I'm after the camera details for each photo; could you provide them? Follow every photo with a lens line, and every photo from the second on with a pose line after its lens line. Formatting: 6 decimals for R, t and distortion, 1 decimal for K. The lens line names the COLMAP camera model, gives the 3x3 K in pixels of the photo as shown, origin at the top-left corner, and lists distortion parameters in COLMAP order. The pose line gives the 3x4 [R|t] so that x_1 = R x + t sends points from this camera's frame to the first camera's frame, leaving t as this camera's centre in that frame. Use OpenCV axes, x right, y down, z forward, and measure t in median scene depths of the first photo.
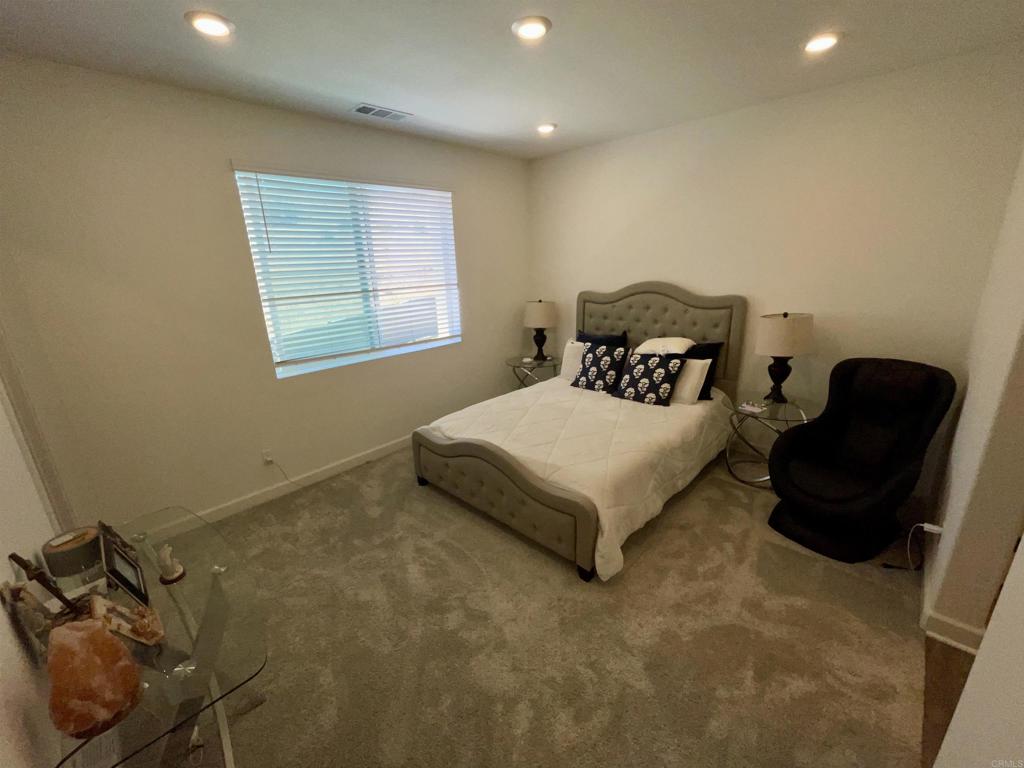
lens RADIAL K [[418.3, 0, 510.2], [0, 418.3, 385.4], [0, 0, 1]] dist [0.001505, 0.000518]
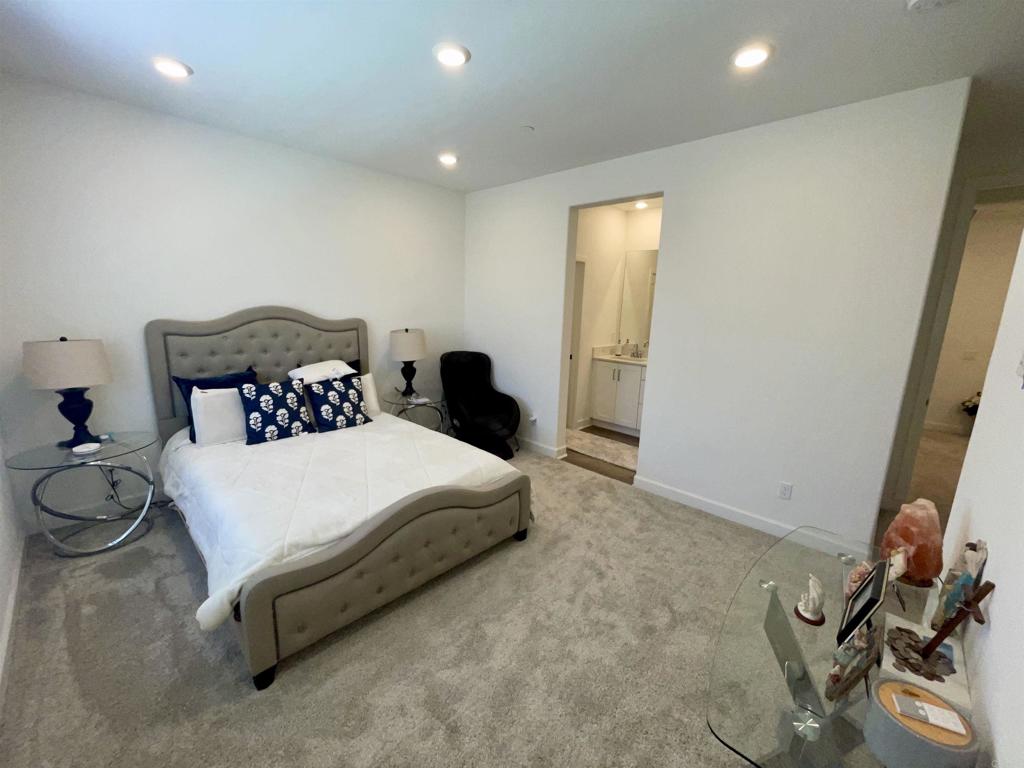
lens RADIAL K [[418.3, 0, 510.2], [0, 418.3, 385.4], [0, 0, 1]] dist [0.001505, 0.000518]
pose [[-0.009862, -0.154508, 0.987942, -0.609916], [0.257641, 0.954241, 0.151809, -0.099995], [-0.966190, 0.256031, 0.030397, 0.571916]]
